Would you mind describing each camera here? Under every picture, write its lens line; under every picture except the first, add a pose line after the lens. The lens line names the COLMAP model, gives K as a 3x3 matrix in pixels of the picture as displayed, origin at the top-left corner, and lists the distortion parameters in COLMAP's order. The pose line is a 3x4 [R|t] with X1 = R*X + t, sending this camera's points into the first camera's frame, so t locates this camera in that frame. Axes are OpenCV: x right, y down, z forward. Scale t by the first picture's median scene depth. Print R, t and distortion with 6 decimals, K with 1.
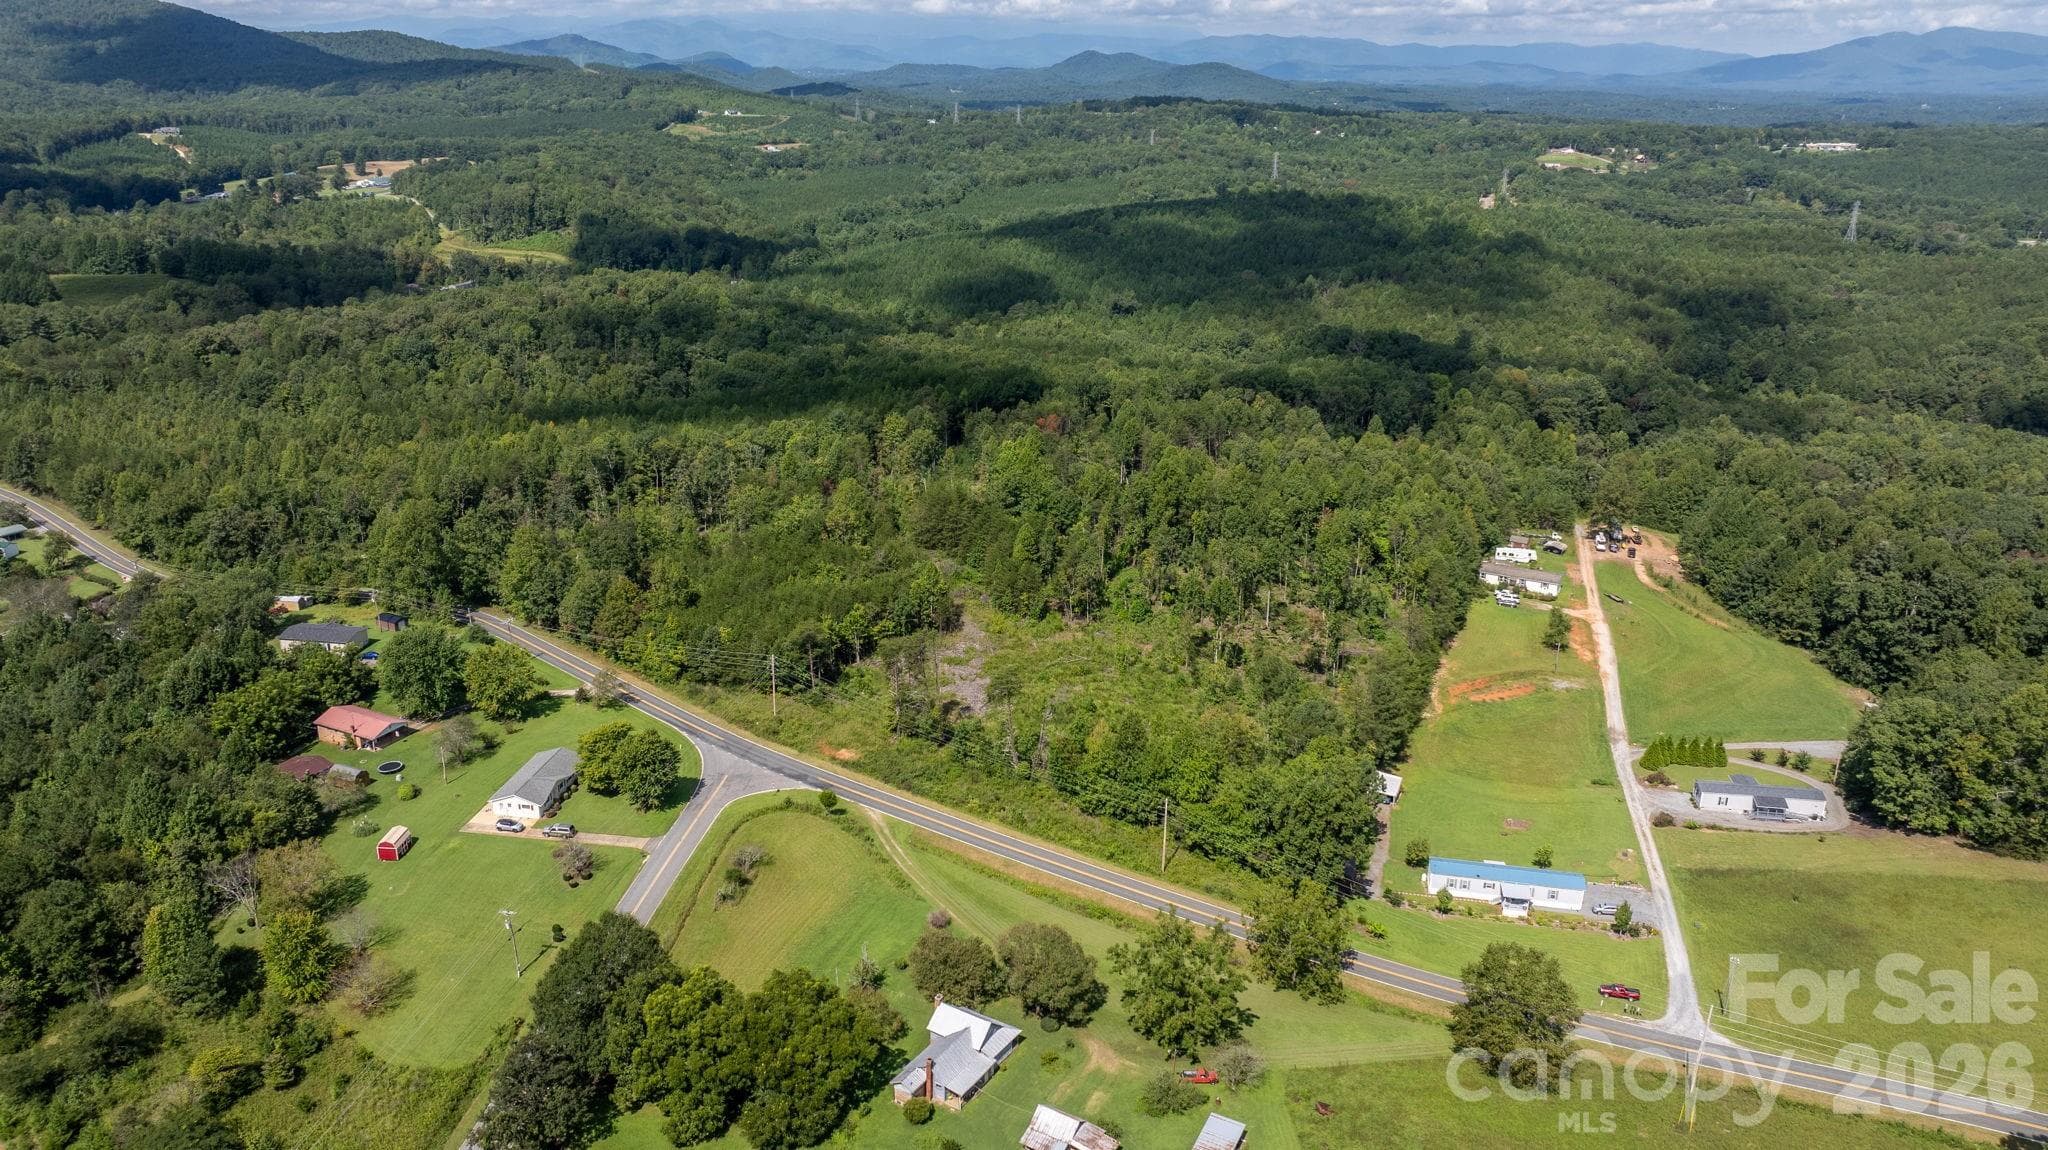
lens RADIAL K [[1451.4, 0, 1024.0], [0, 1451.4, 575.0], [0, 0, 1]] dist [-0.037248, 0.037814]
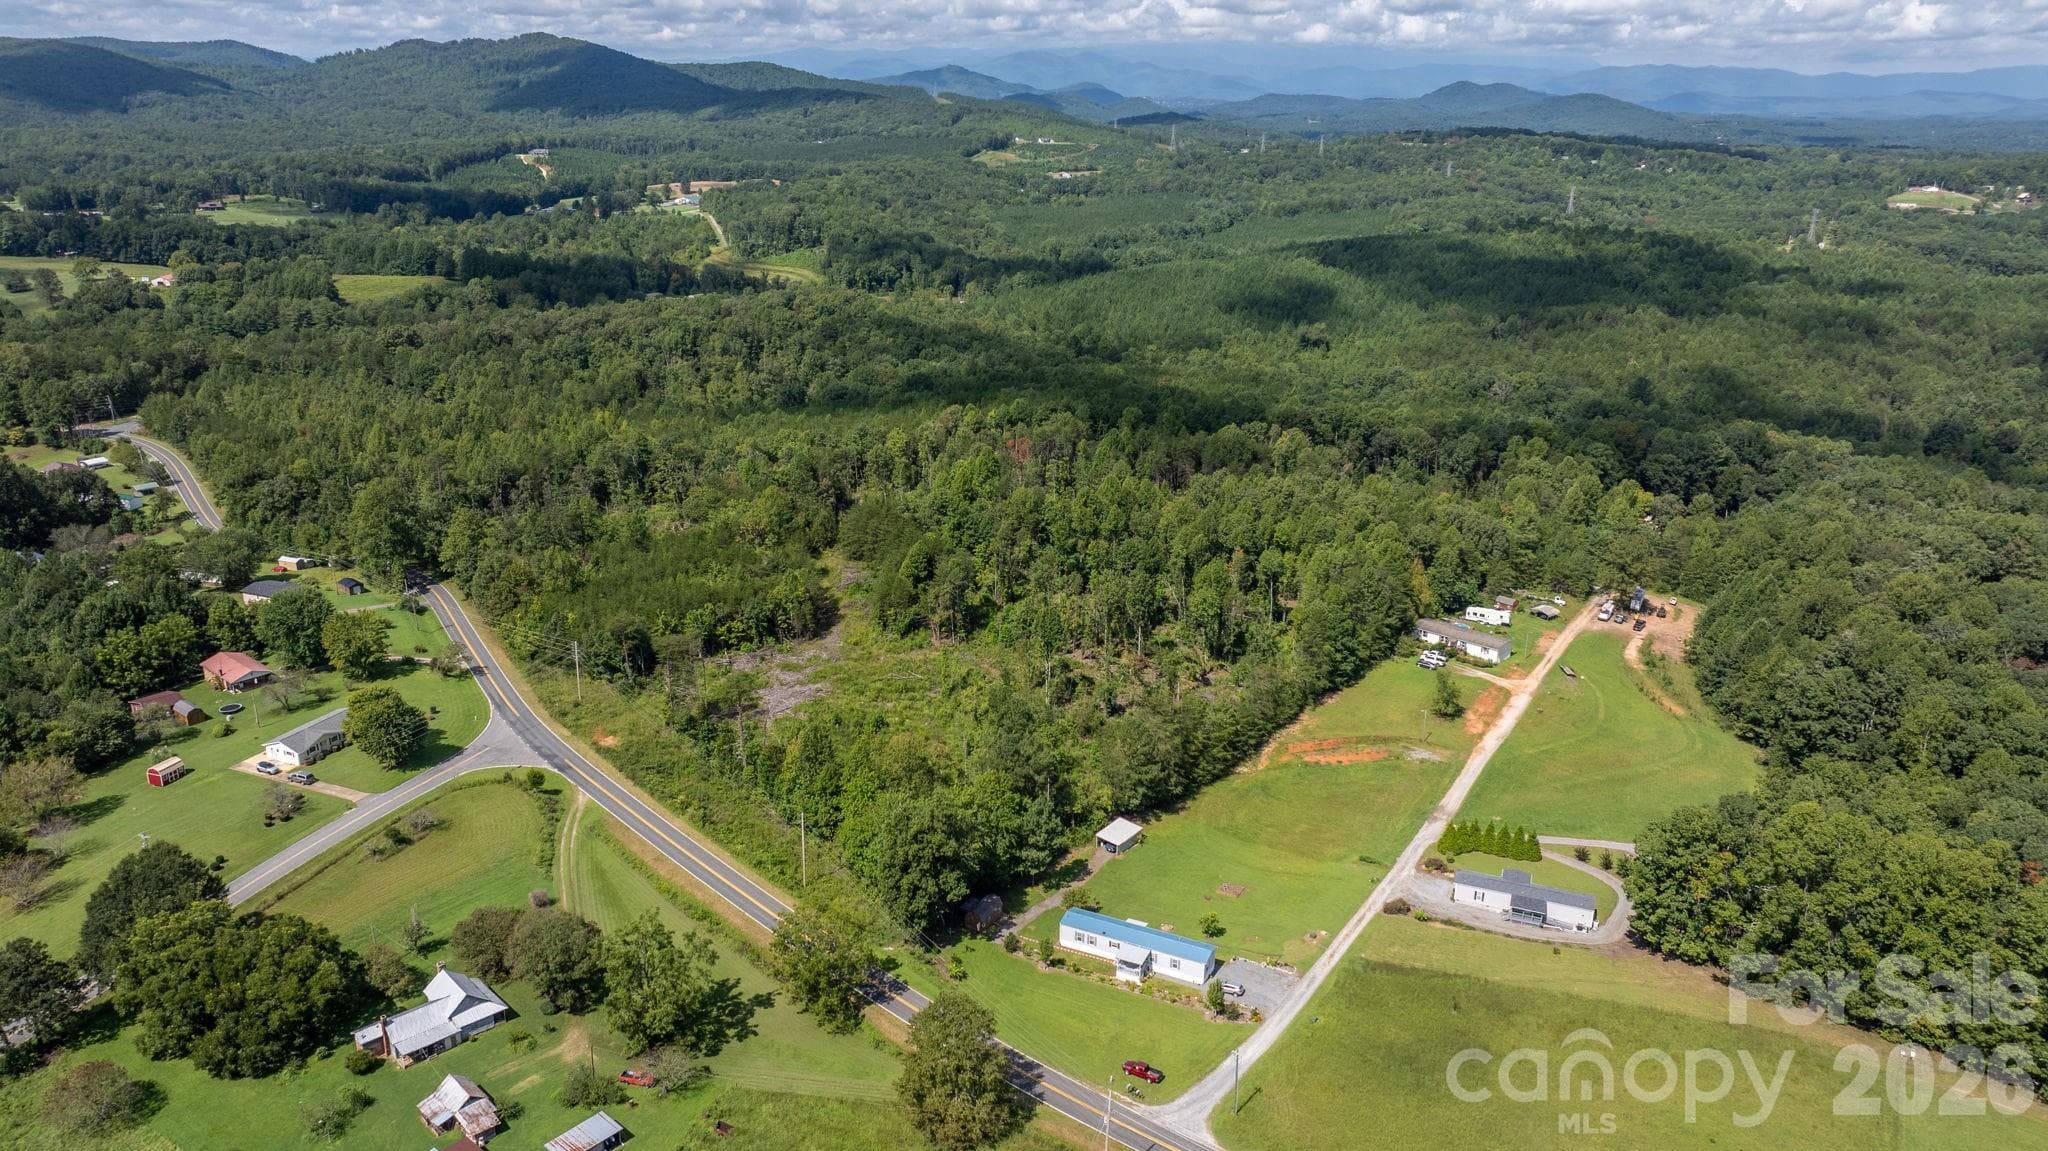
lens RADIAL K [[1451.4, 0, 1024.0], [0, 1451.4, 575.5], [0, 0, 1]] dist [-0.037248, 0.037814]
pose [[0.967803, 0.077821, -0.239376, 0.258641], [-0.082308, 0.996568, -0.008790, -0.006897], [0.237870, 0.028209, 0.970887, 0.033216]]
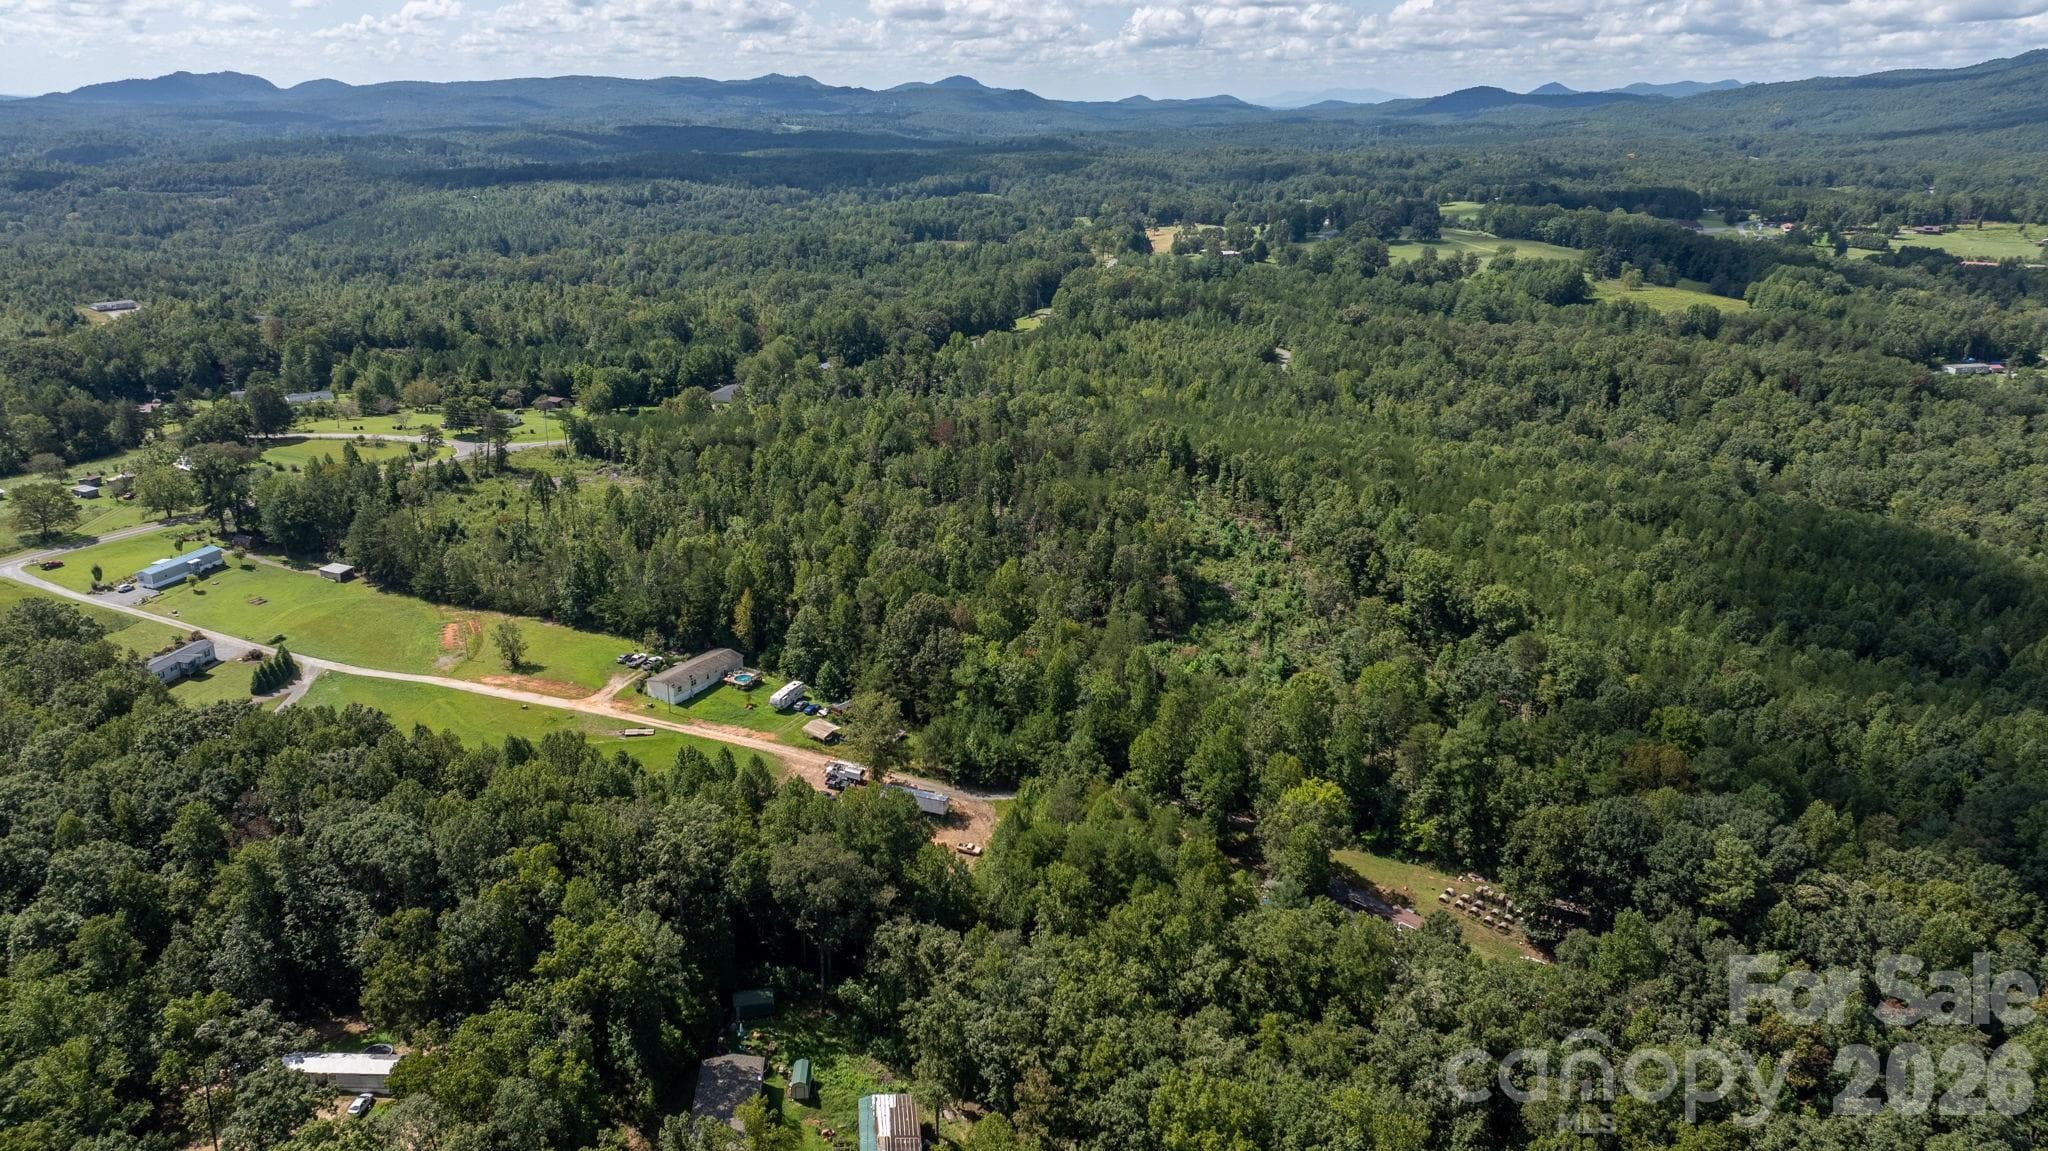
lens RADIAL K [[1451.4, 0, 1024.0], [0, 1451.4, 575.5], [0, 0, 1]] dist [-0.037248, 0.037814]
pose [[-0.086827, 0.299562, -0.950118, 1.018490], [-0.339507, 0.887730, 0.310918, -0.350706], [0.936587, 0.349568, 0.024624, 1.054567]]
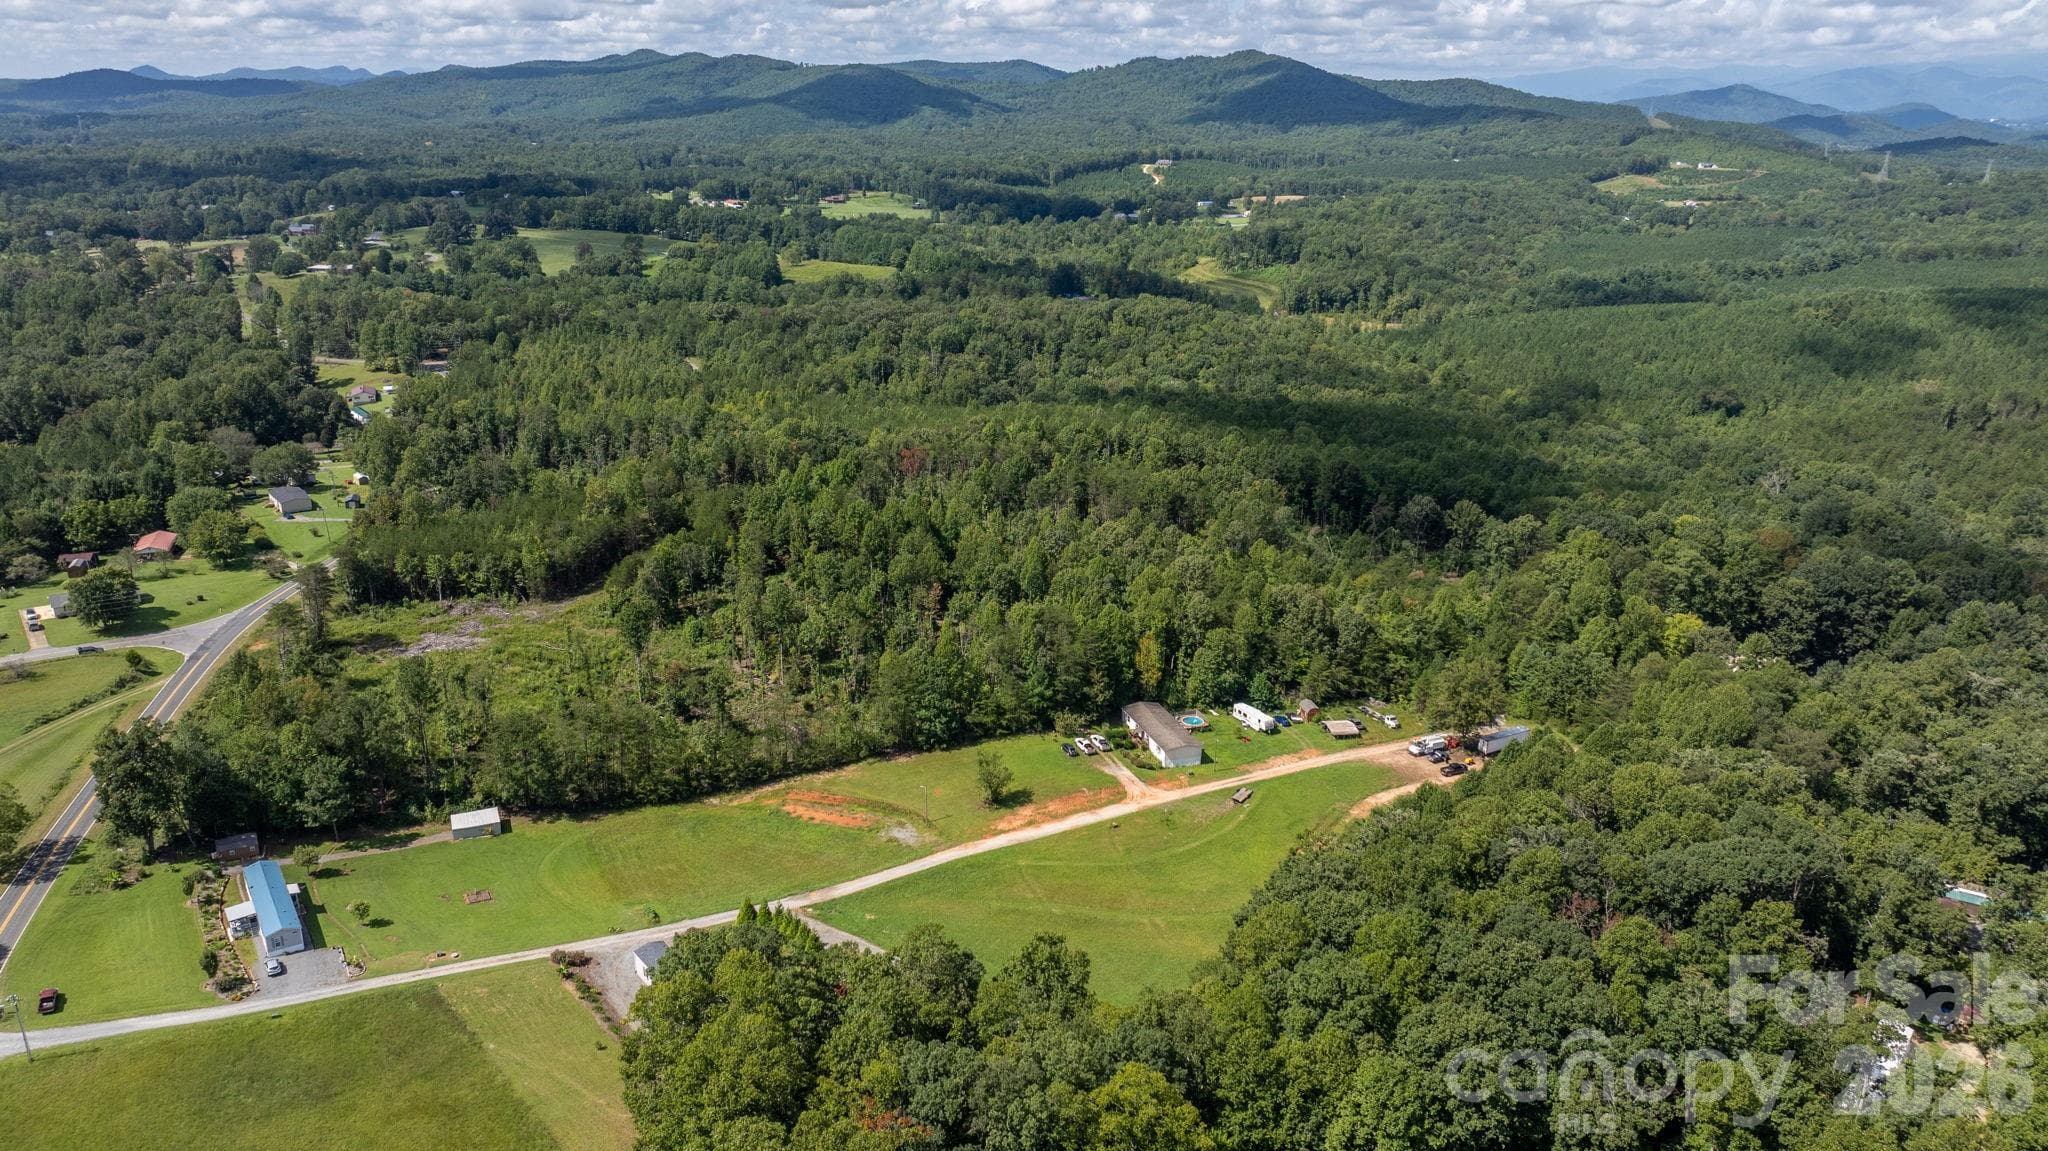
lens RADIAL K [[1451.4, 0, 1024.0], [0, 1451.4, 575.5], [0, 0, 1]] dist [-0.037248, 0.037814]
pose [[0.718005, 0.214601, -0.662130, 0.715188], [-0.235318, 0.970111, 0.059244, -0.100058], [0.655053, 0.113273, 0.747044, 0.324894]]
